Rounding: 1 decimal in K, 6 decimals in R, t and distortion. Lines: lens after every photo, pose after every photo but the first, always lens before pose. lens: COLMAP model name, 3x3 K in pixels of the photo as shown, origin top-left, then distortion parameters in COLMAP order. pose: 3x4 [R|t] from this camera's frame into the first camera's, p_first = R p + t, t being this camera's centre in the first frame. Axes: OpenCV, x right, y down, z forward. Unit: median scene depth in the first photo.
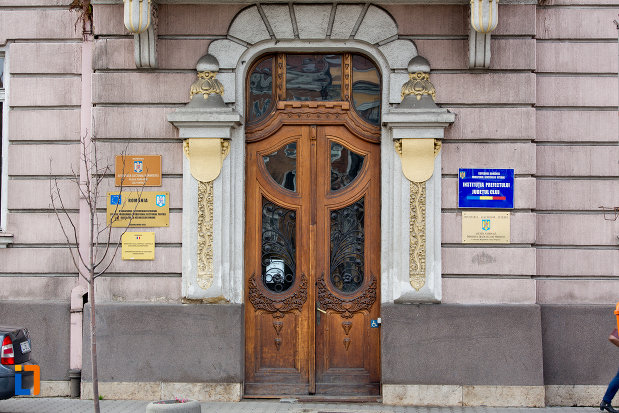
lens RADIAL K [[1628.7, 0, 310.5], [0, 1628.7, 206.8], [0, 0, 1]] dist [0.084599, 0.000000]
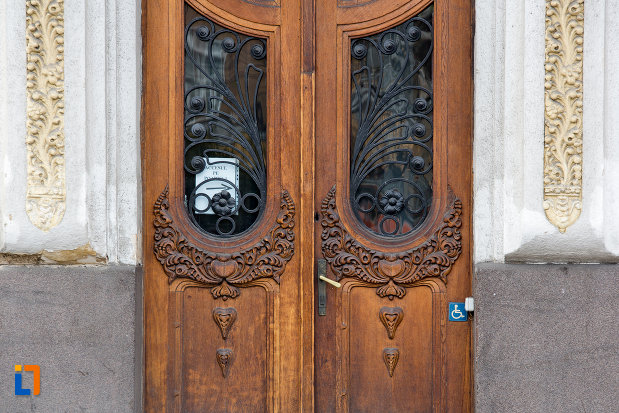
lens RADIAL K [[2305.6, 0, 309.6], [0, 2305.6, 206.3], [0, 0, 1]] dist [-0.165813, 0.000000]
pose [[0.999994, -0.003019, 0.001941, 0.000619], [0.002941, 0.999223, 0.039308, 0.021906], [-0.002059, -0.039302, 0.999225, 0.418076]]
